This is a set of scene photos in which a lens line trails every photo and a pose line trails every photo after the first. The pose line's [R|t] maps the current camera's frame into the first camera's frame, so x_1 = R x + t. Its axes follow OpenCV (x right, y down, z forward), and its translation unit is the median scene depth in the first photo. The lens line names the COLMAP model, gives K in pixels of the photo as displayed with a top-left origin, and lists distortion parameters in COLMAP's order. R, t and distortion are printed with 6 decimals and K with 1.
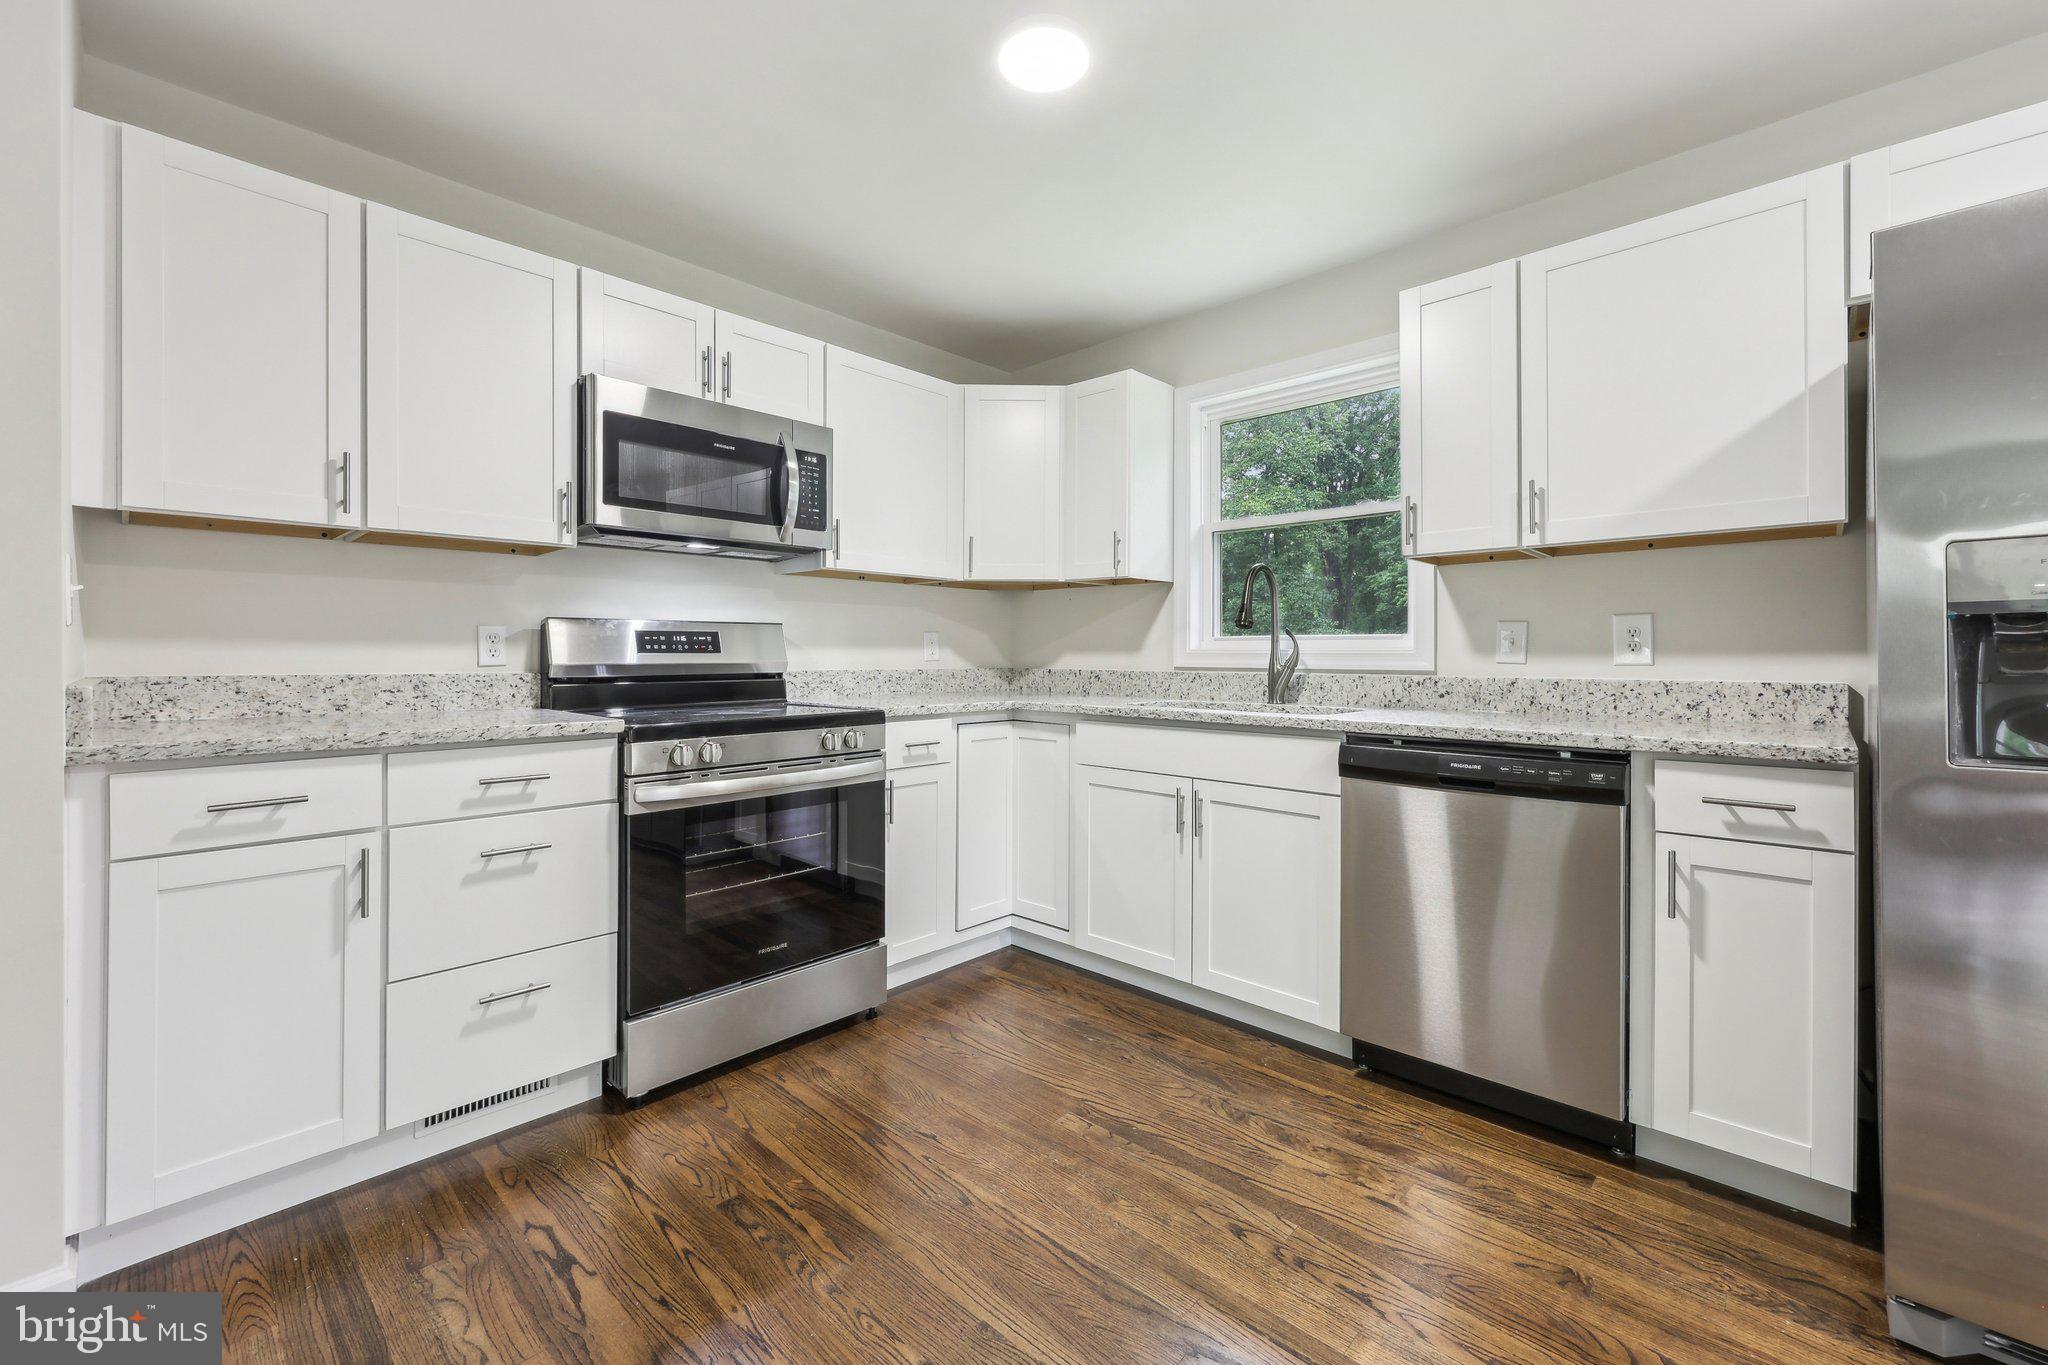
lens RADIAL K [[828.8, 0, 1030.5], [0, 828.8, 653.6], [0, 0, 1]] dist [-0.000773, 0.000103]
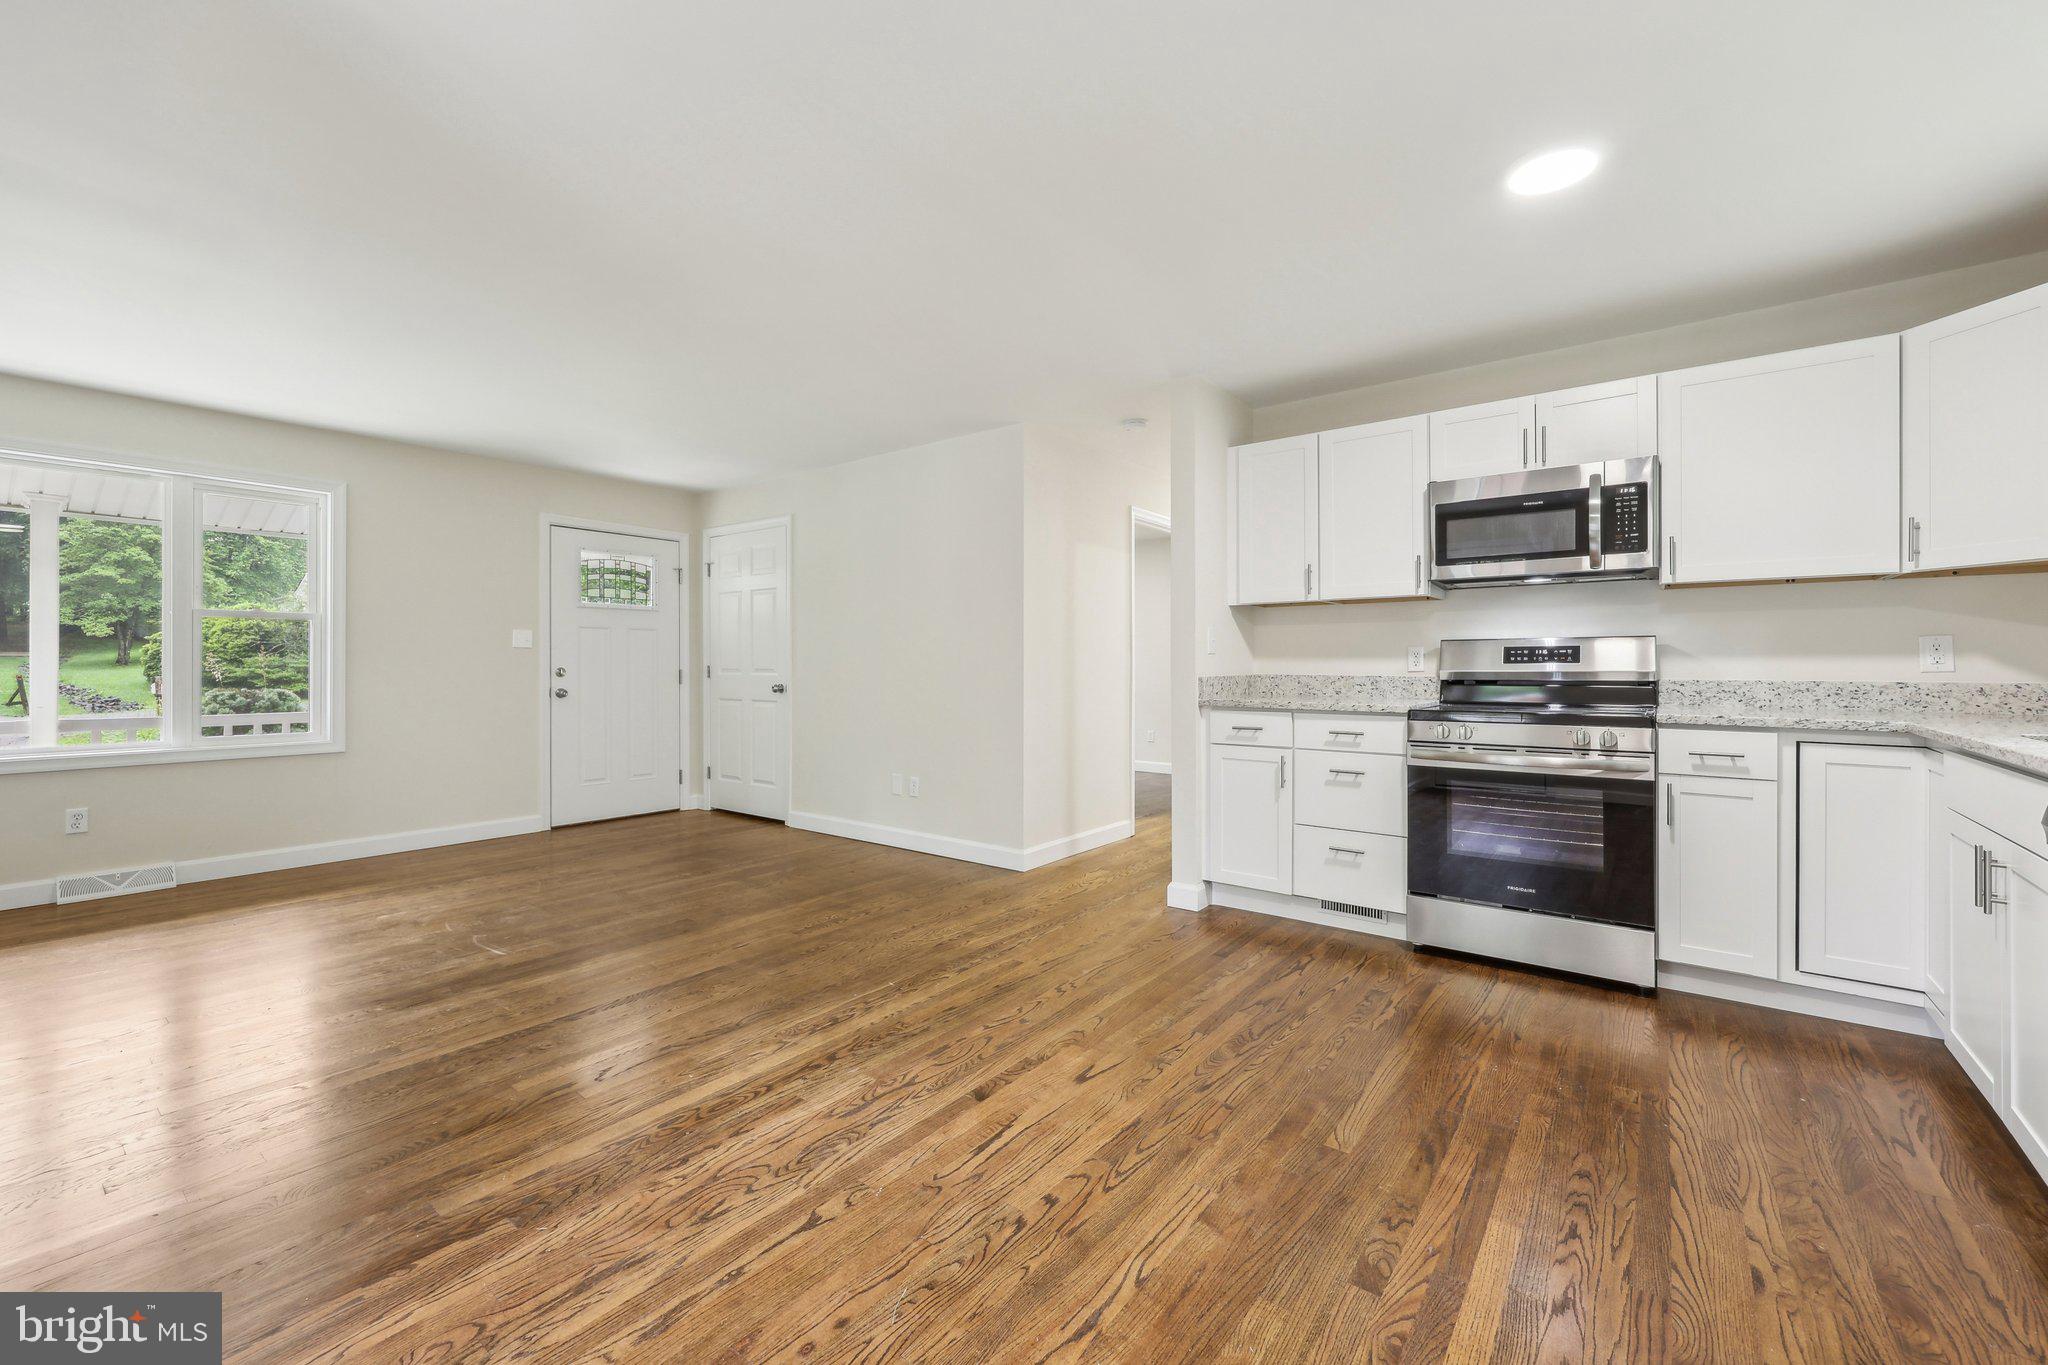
lens RADIAL K [[828.8, 0, 1030.5], [0, 828.8, 653.6], [0, 0, 1]] dist [-0.000773, 0.000103]
pose [[0.109646, -0.013360, -0.993881, 0.860553], [0.002190, 0.999910, -0.013200, -0.000566], [0.993968, -0.000729, 0.109666, 0.083363]]
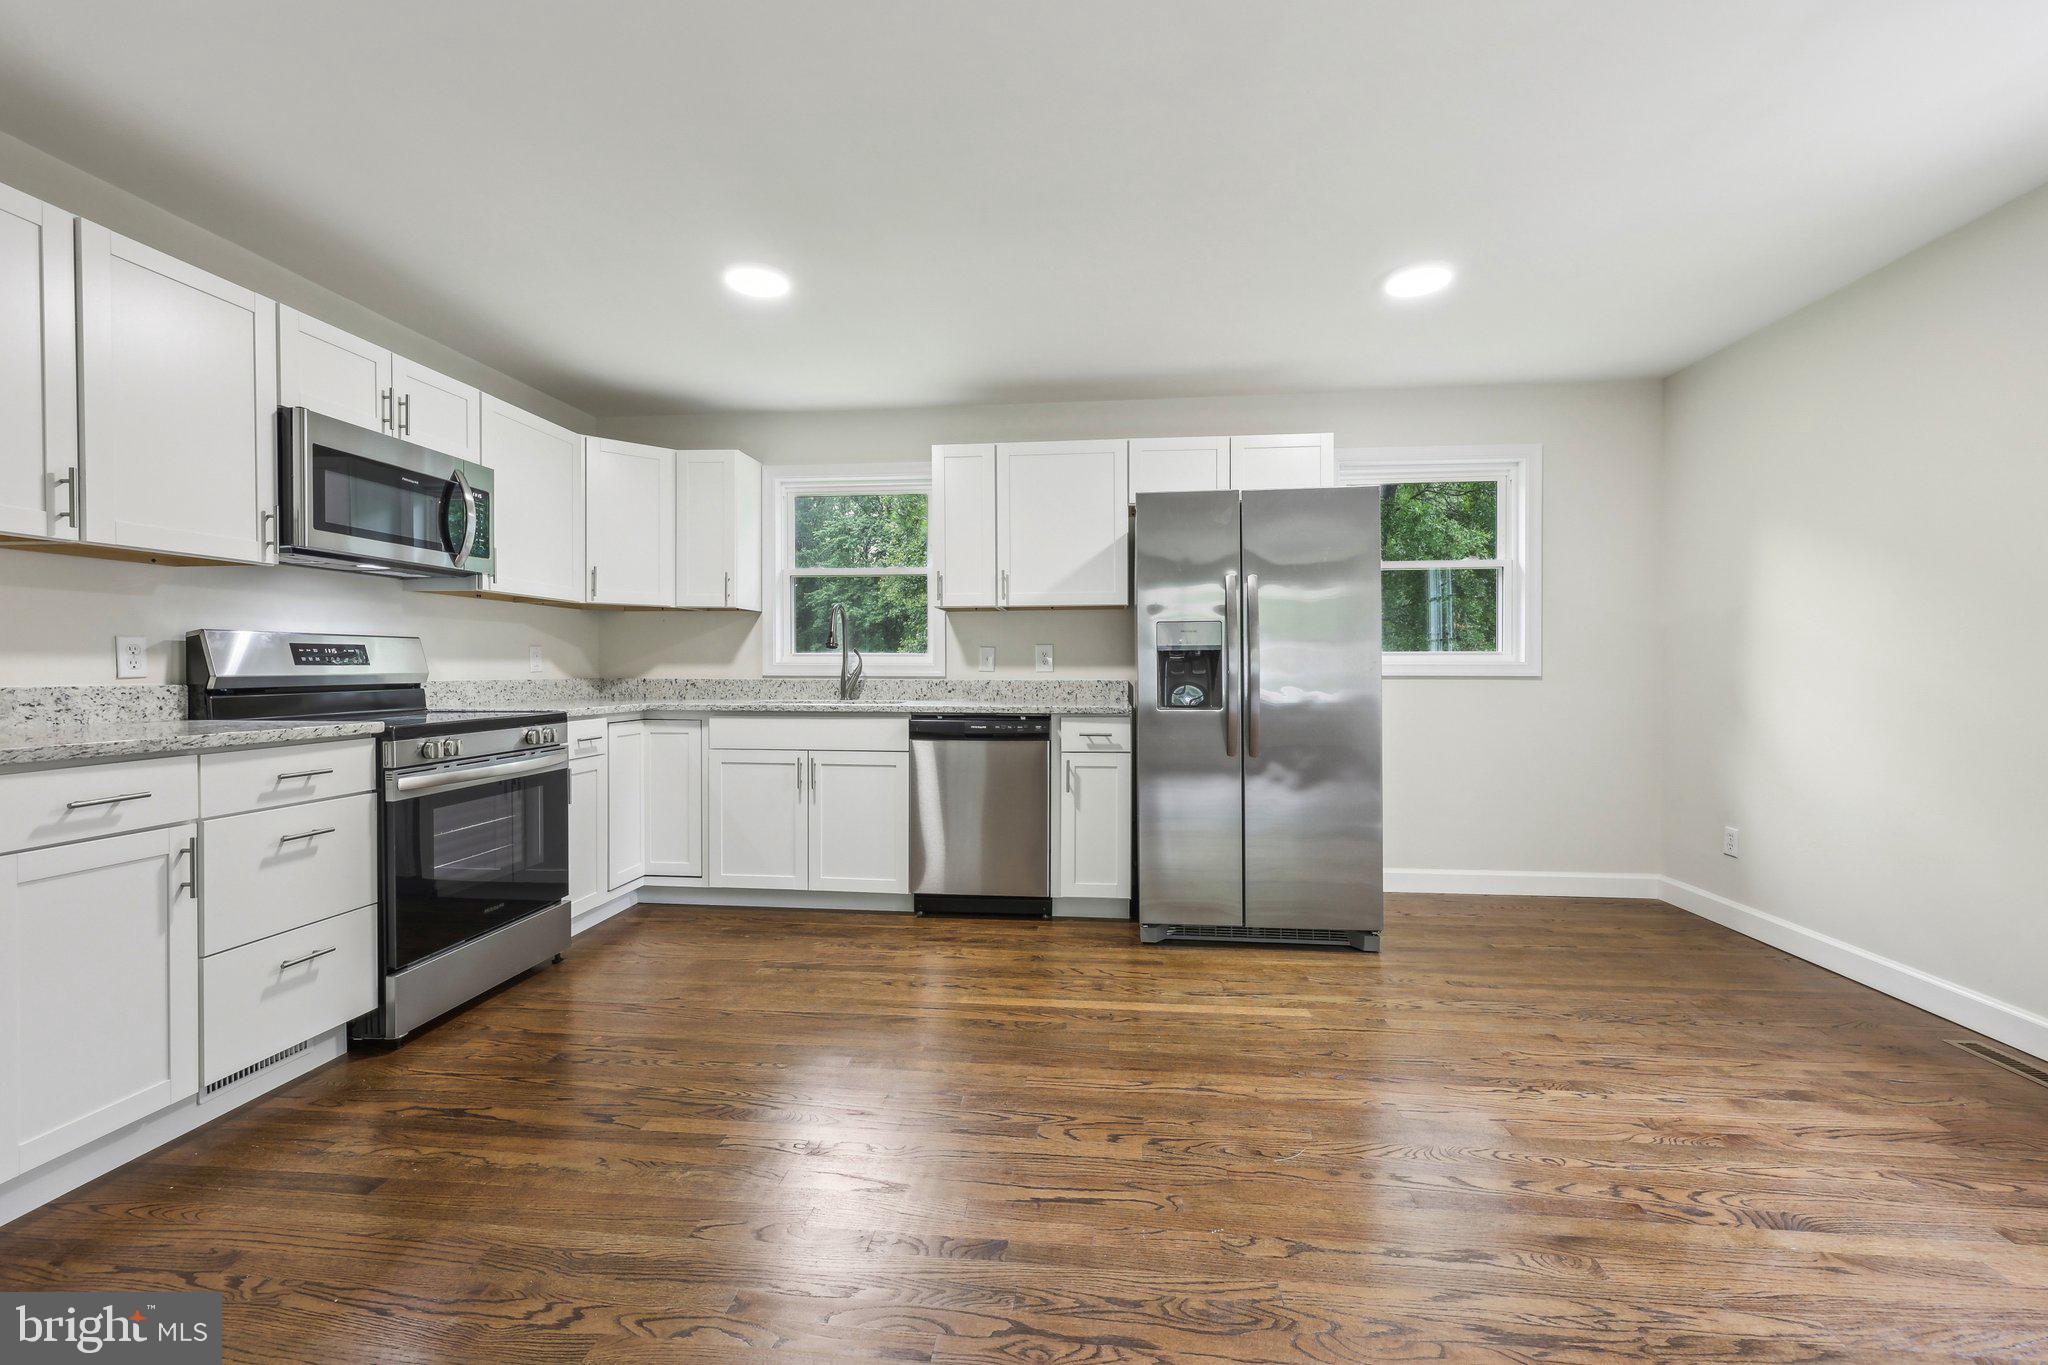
lens RADIAL K [[809.5, 0, 1023.8], [0, 809.5, 666.7], [0, 0, 1]] dist [-0.006915, 0.000117]
pose [[0.792942, -0.000351, 0.609297, -0.393249], [-0.000722, 0.999999, 0.001515, -0.000547], [-0.609297, -0.001641, 0.792941, -0.388680]]
